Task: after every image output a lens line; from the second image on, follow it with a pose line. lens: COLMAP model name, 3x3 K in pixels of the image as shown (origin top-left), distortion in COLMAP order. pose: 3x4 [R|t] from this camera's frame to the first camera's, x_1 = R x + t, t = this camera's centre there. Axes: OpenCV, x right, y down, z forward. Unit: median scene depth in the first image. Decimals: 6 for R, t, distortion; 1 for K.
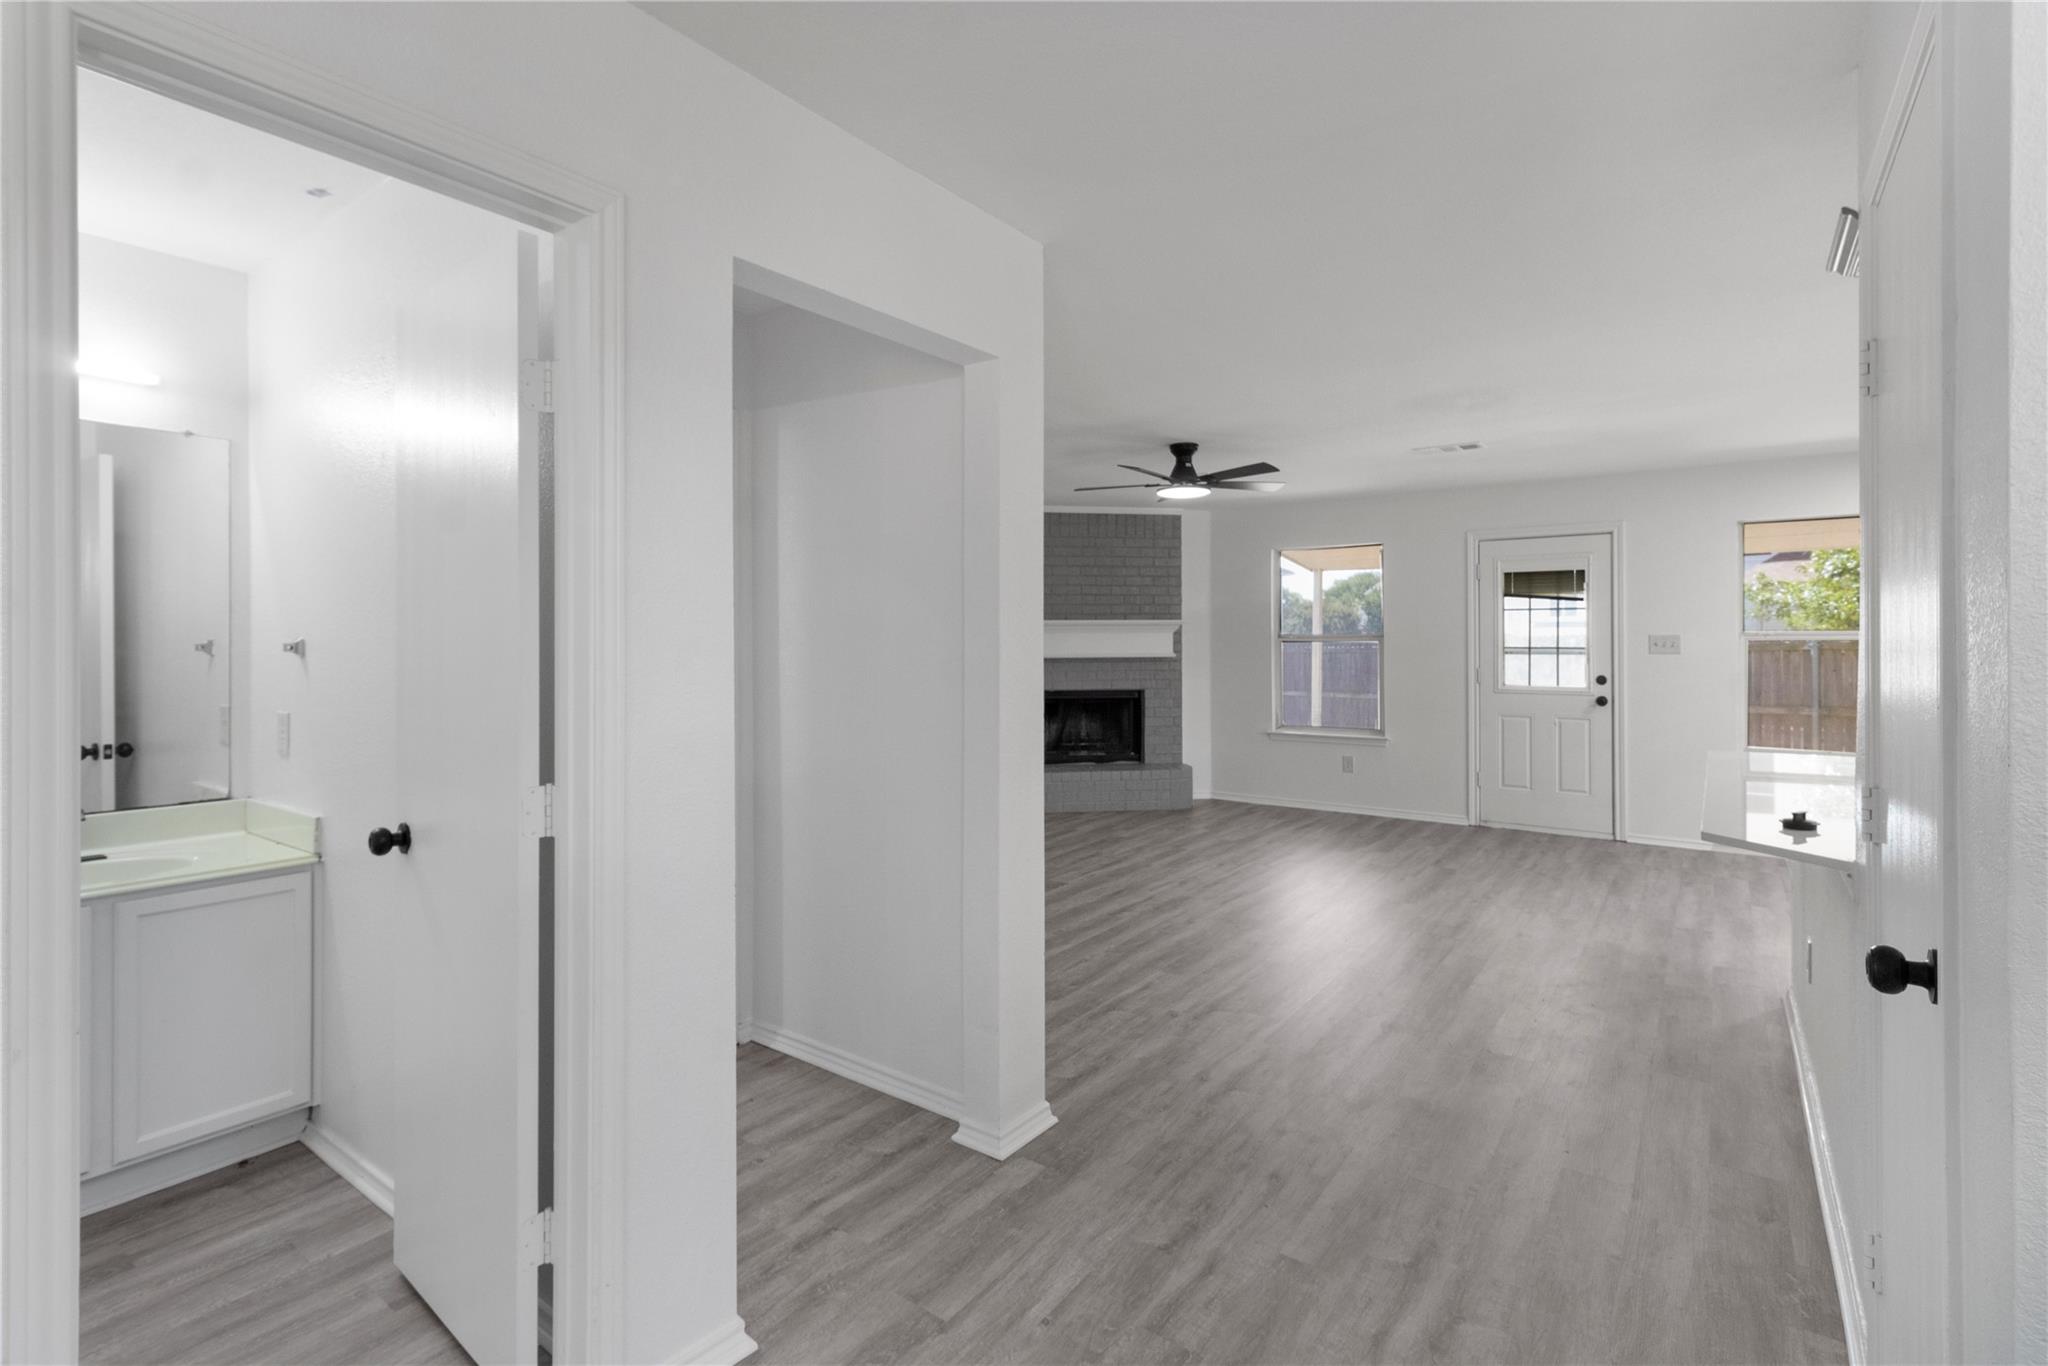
lens RADIAL K [[985.0, 0, 1028.9], [0, 985.0, 647.7], [0, 0, 1]] dist [0.001435, 0.001219]
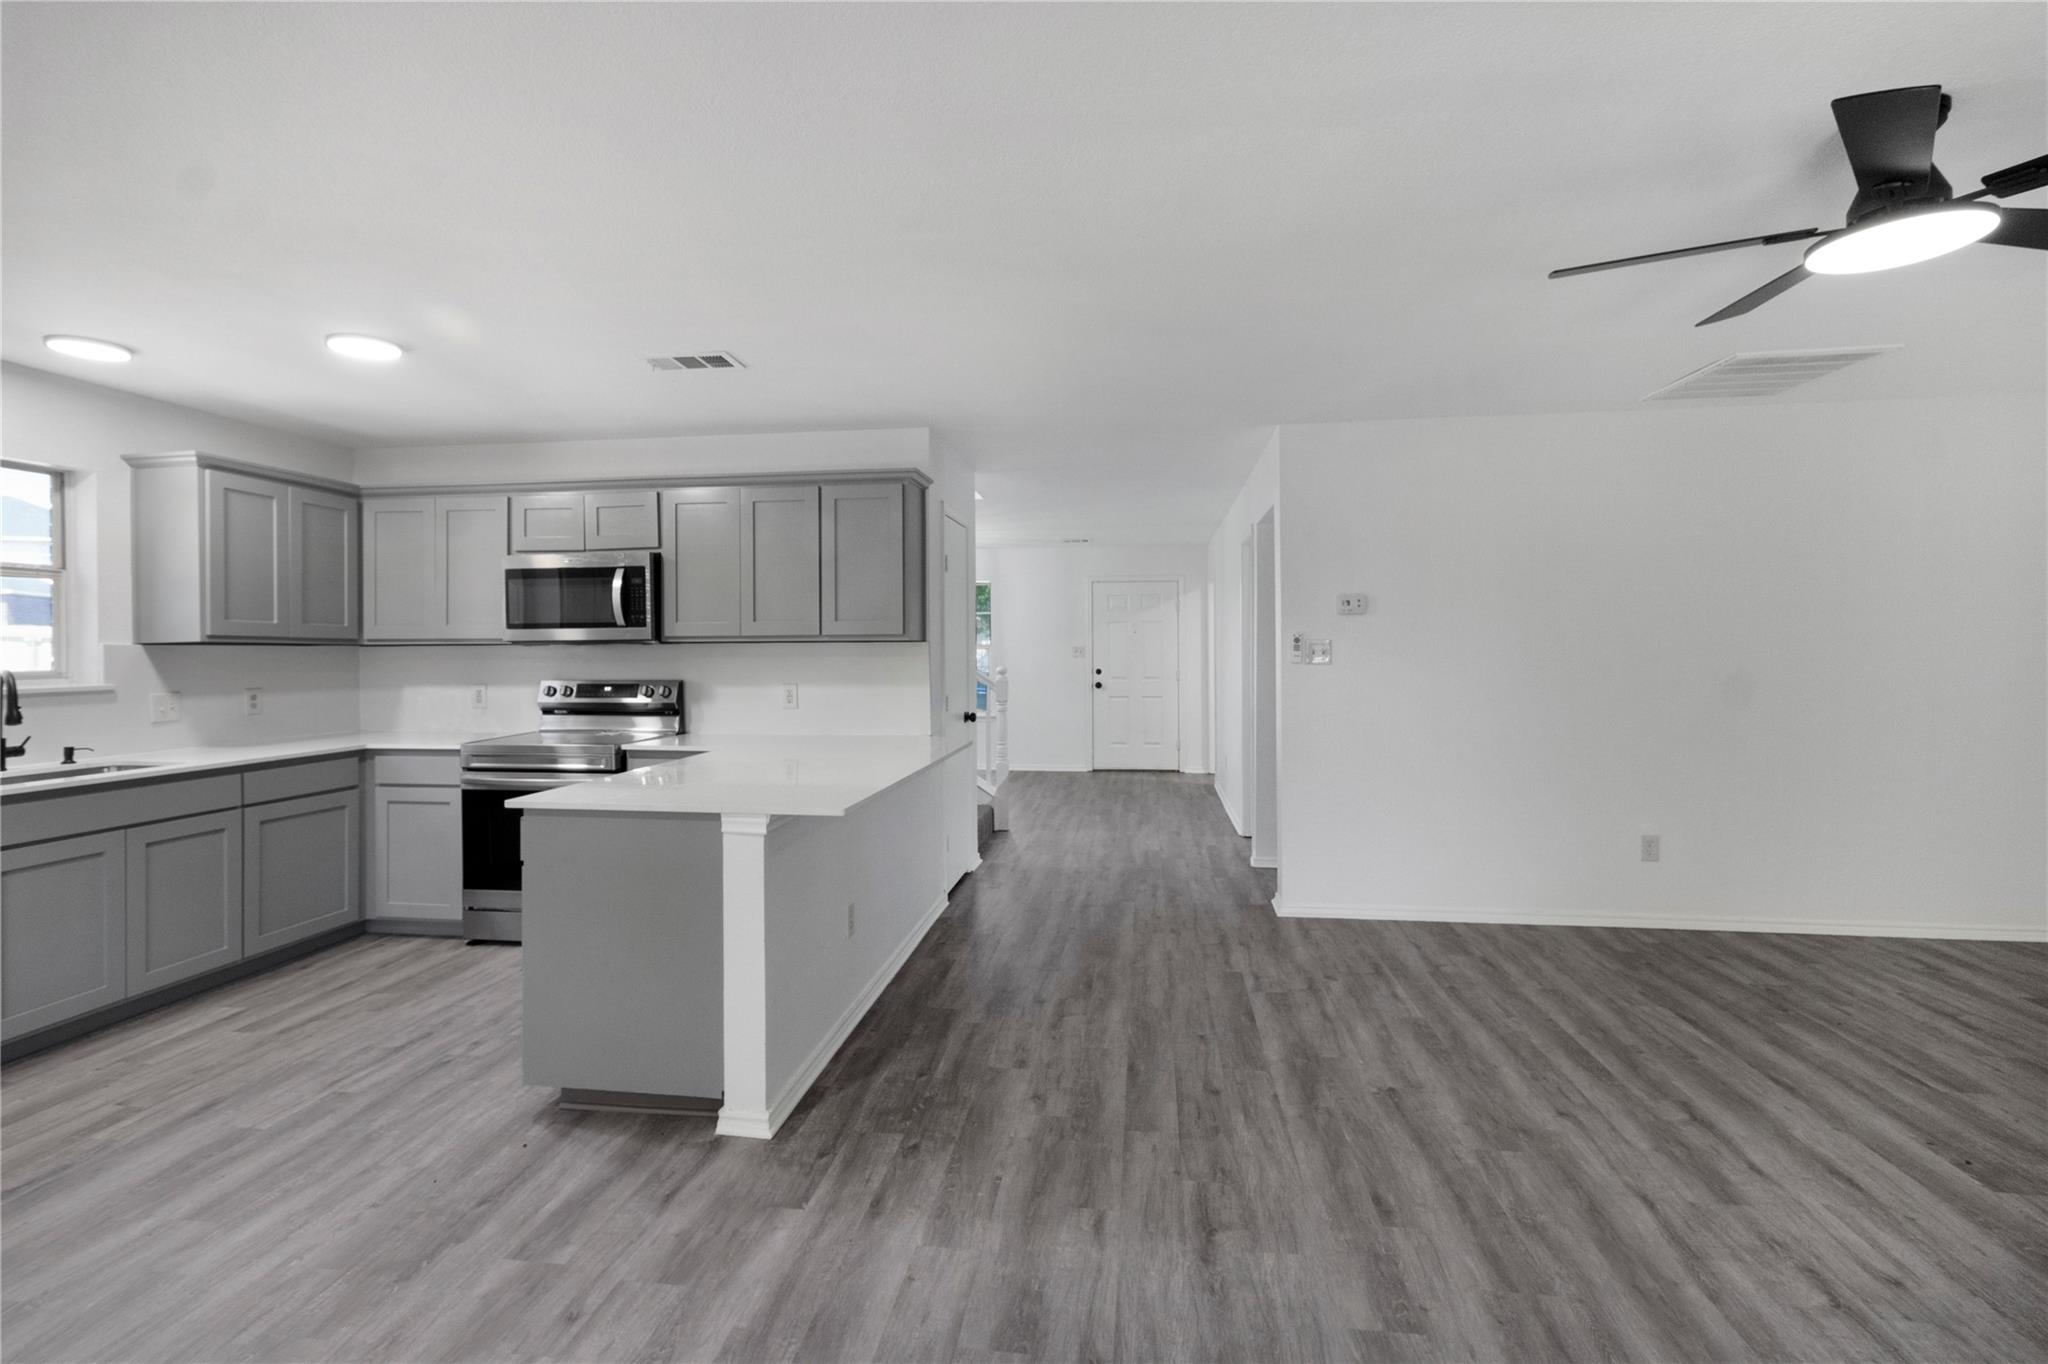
lens RADIAL K [[985.0, 0, 1028.9], [0, 985.0, 646.7], [0, 0, 1]] dist [0.001435, 0.001219]
pose [[-0.882223, 0.000294, -0.470831, 0.643390], [-0.004628, 0.999946, 0.009295, -0.014519], [0.470808, 0.010379, -0.882175, 1.188807]]
